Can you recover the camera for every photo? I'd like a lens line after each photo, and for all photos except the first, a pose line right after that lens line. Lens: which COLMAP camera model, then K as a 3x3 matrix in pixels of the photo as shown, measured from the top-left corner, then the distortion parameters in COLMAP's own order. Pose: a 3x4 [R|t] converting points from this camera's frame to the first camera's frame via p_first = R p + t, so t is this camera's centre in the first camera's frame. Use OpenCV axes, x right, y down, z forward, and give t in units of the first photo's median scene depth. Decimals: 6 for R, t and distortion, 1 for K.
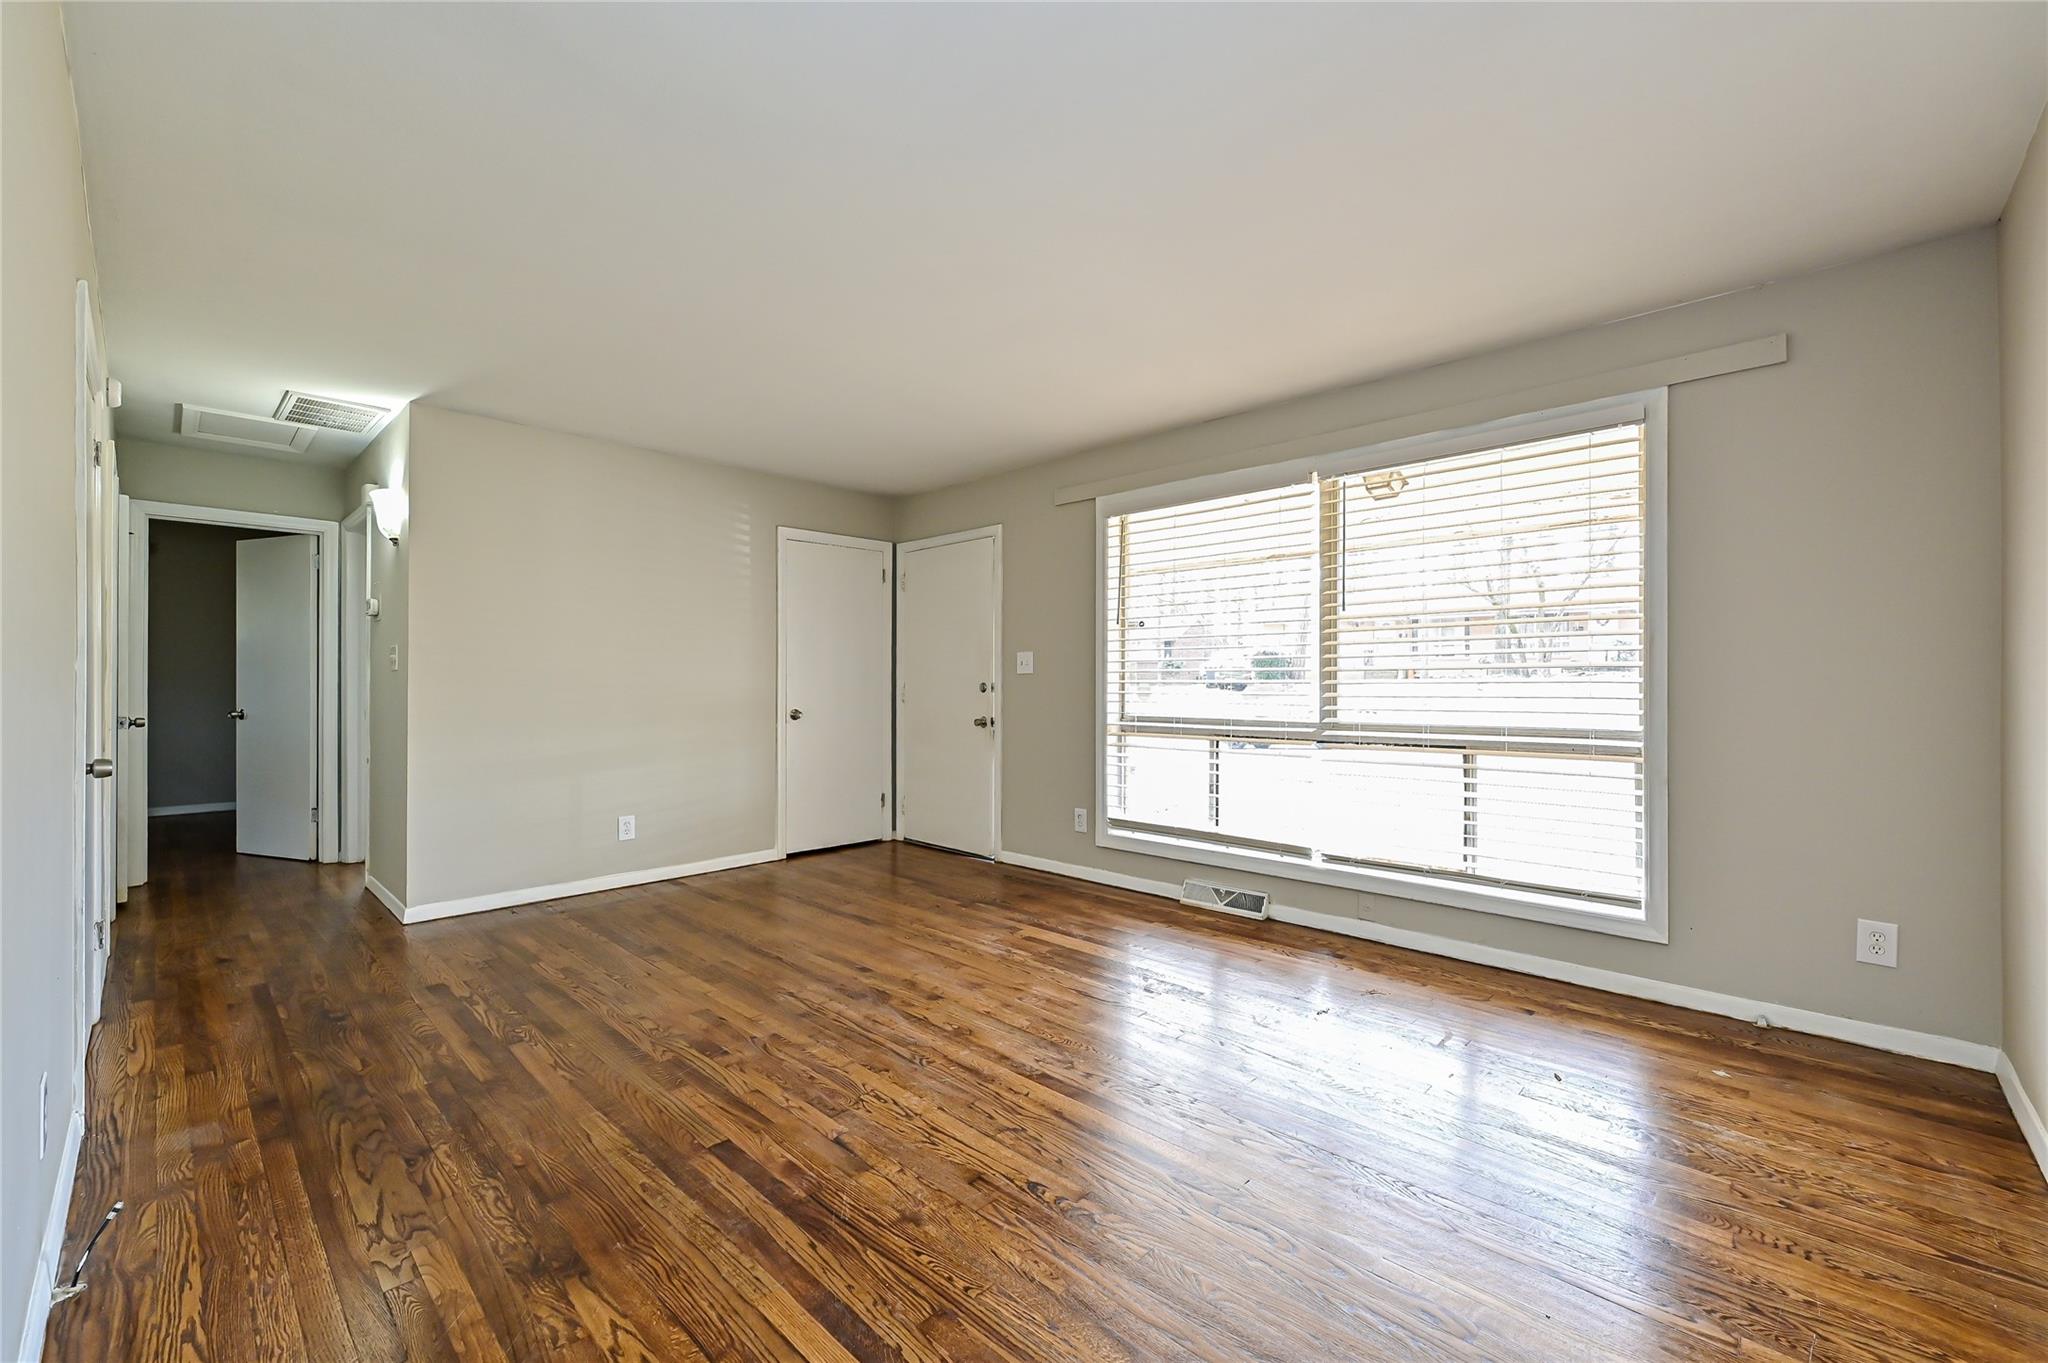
lens RADIAL K [[833.5, 0, 1024.0], [0, 833.5, 681.5], [0, 0, 1]] dist [0.001304, 0.000029]
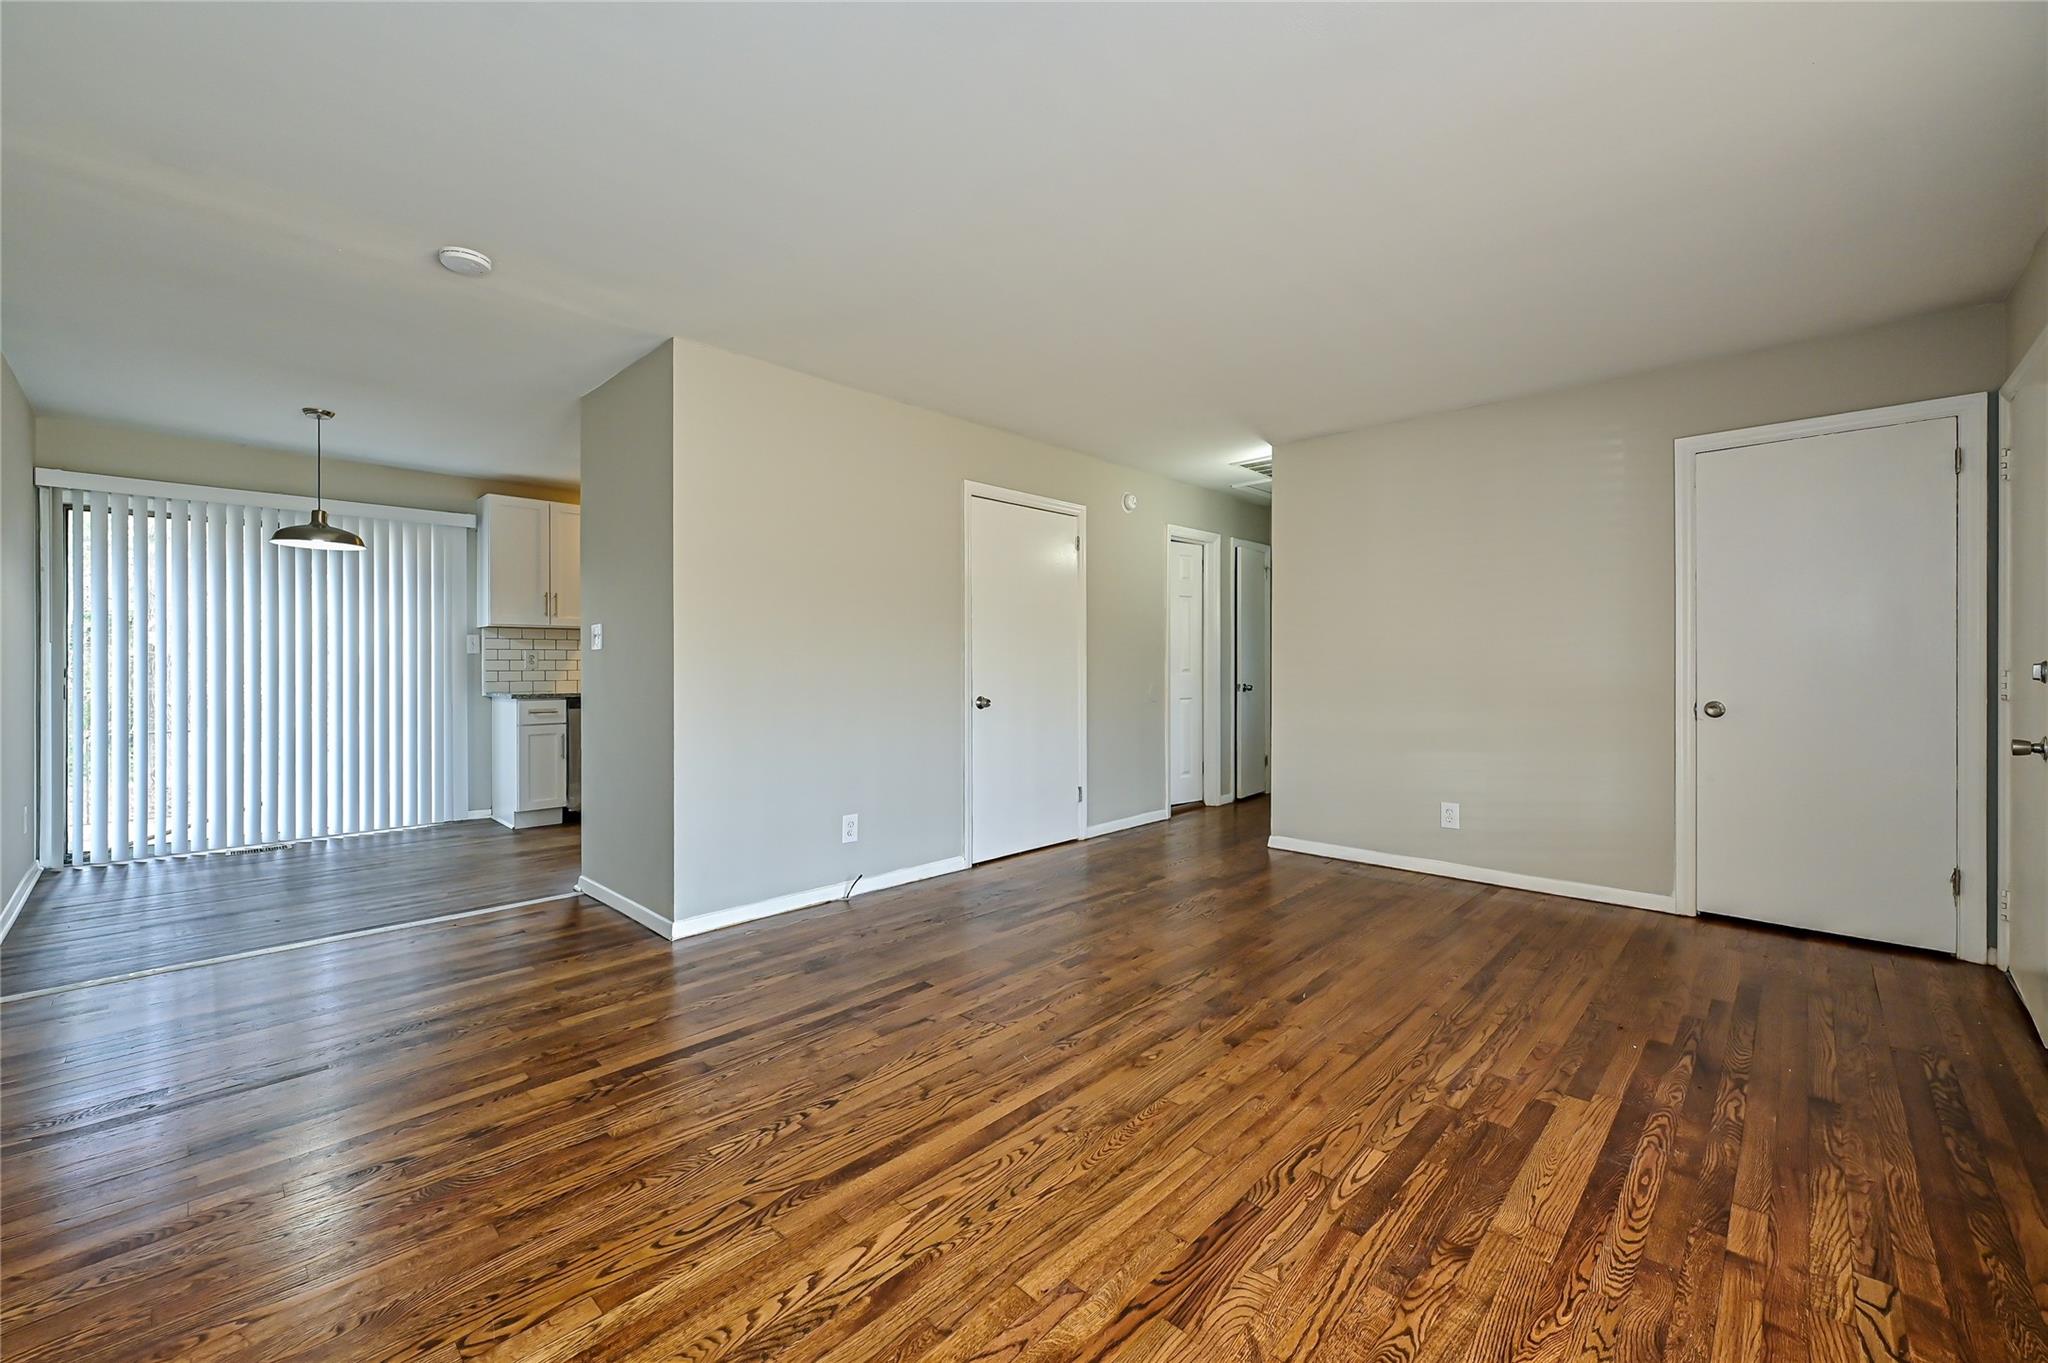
lens RADIAL K [[814.4, 0, 1009.0], [0, 814.4, 666.2], [0, 0, 1]] dist [0.002787, -0.000068]
pose [[-0.008555, 0.003570, -0.999957, 0.637912], [0.001825, 0.999992, 0.003555, 0.002538], [0.999962, -0.001795, -0.008562, 0.713713]]
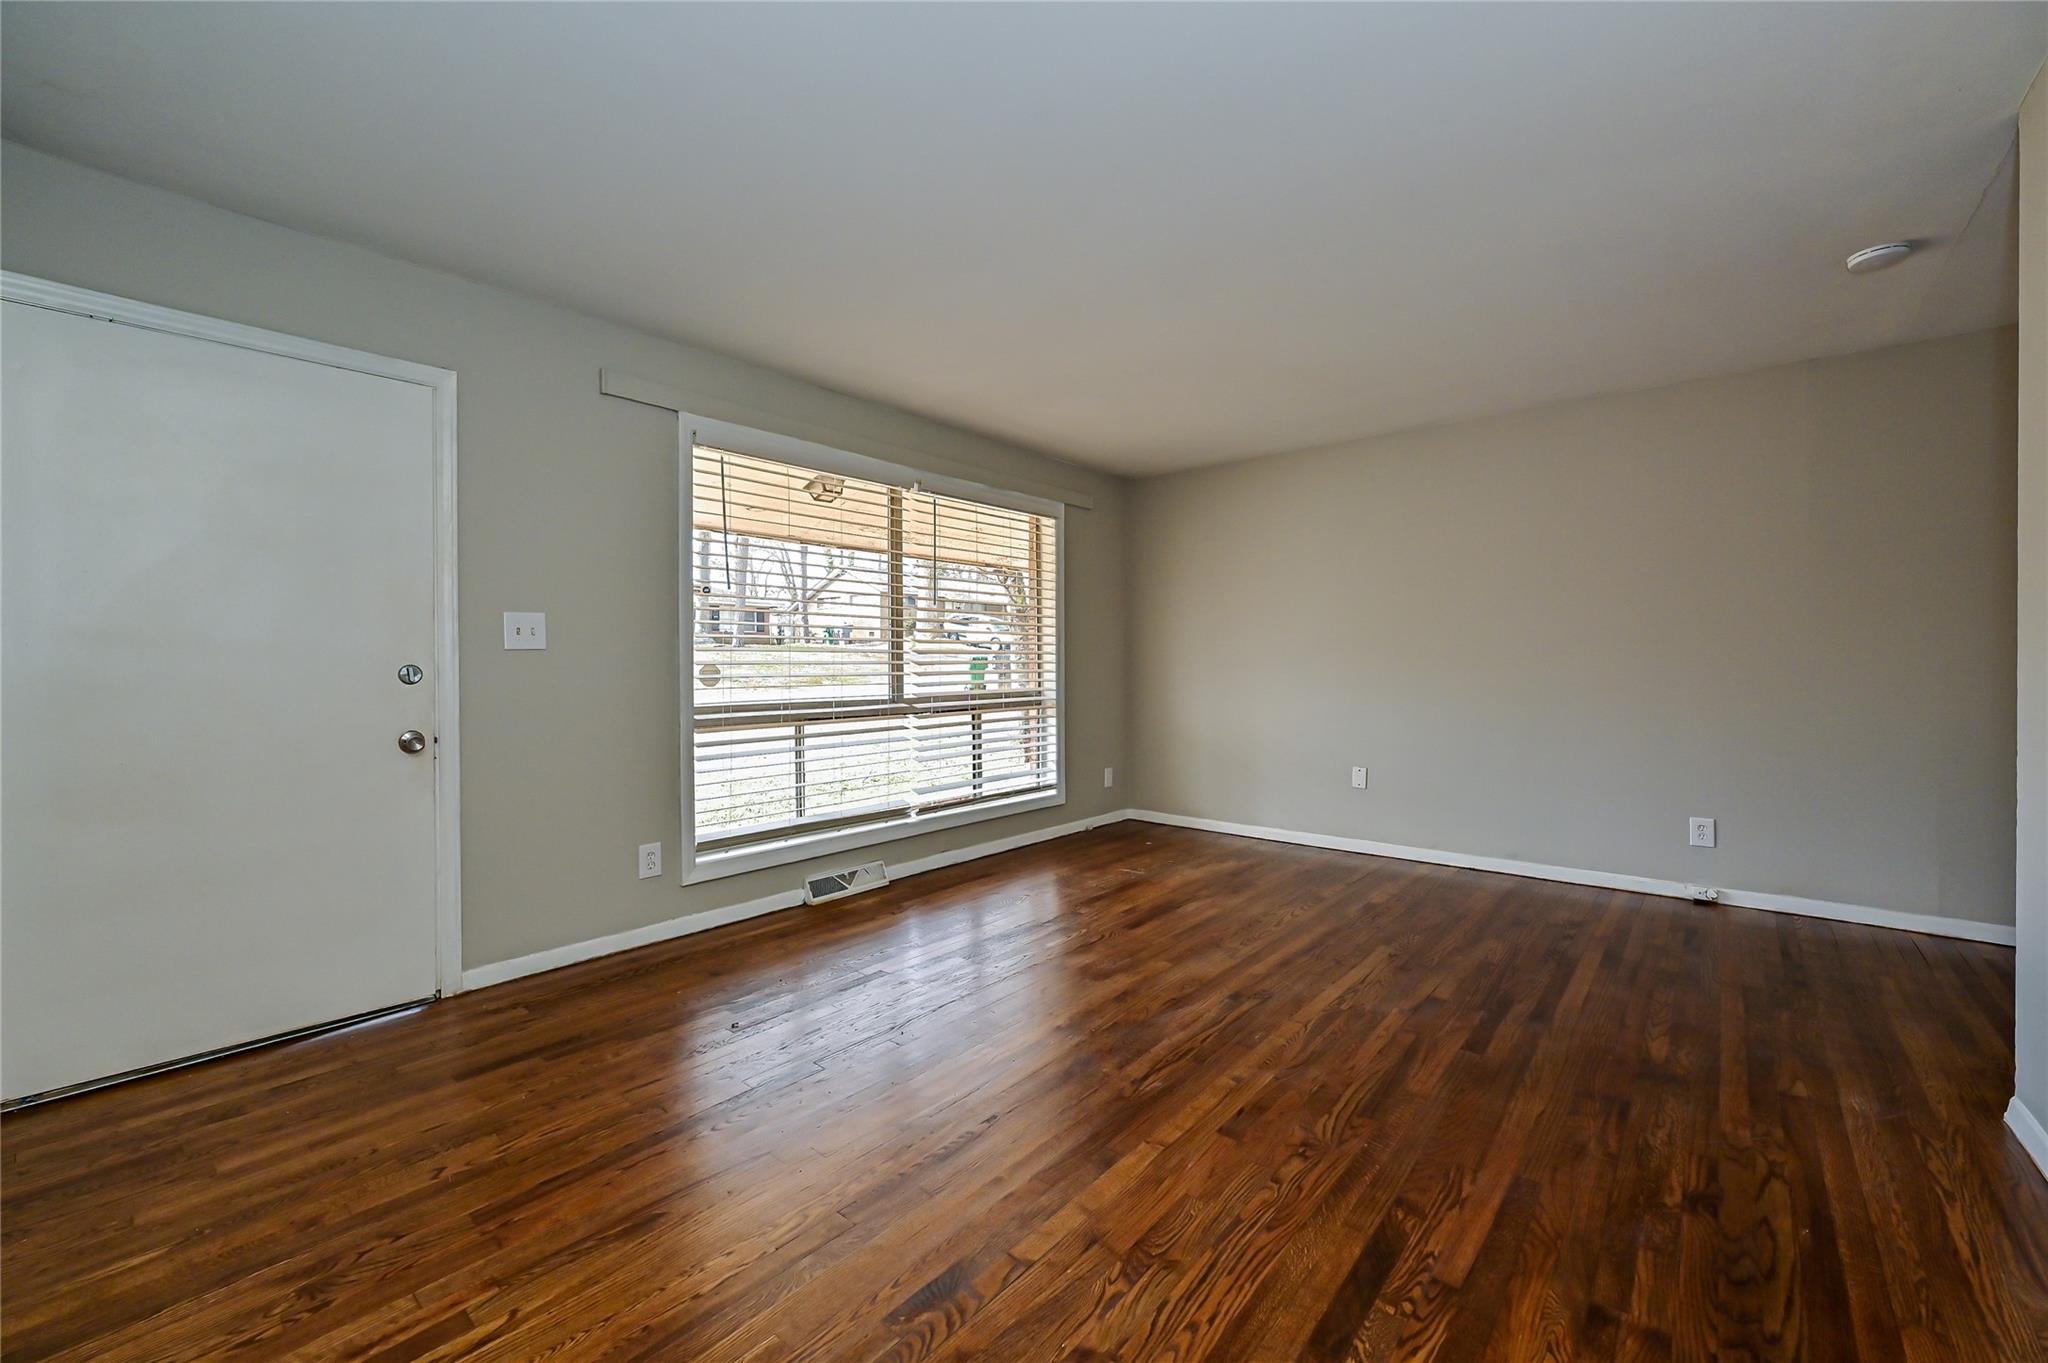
lens RADIAL K [[814.0, 0, 1024.0], [0, 814.0, 681.5], [0, 0, 1]] dist [-0.001683, 0.000121]
pose [[-0.054686, -0.020553, 0.998292, -0.912040], [0.001674, 0.999785, 0.020676, 0.003630], [-0.998502, 0.002802, -0.054640, 1.049915]]
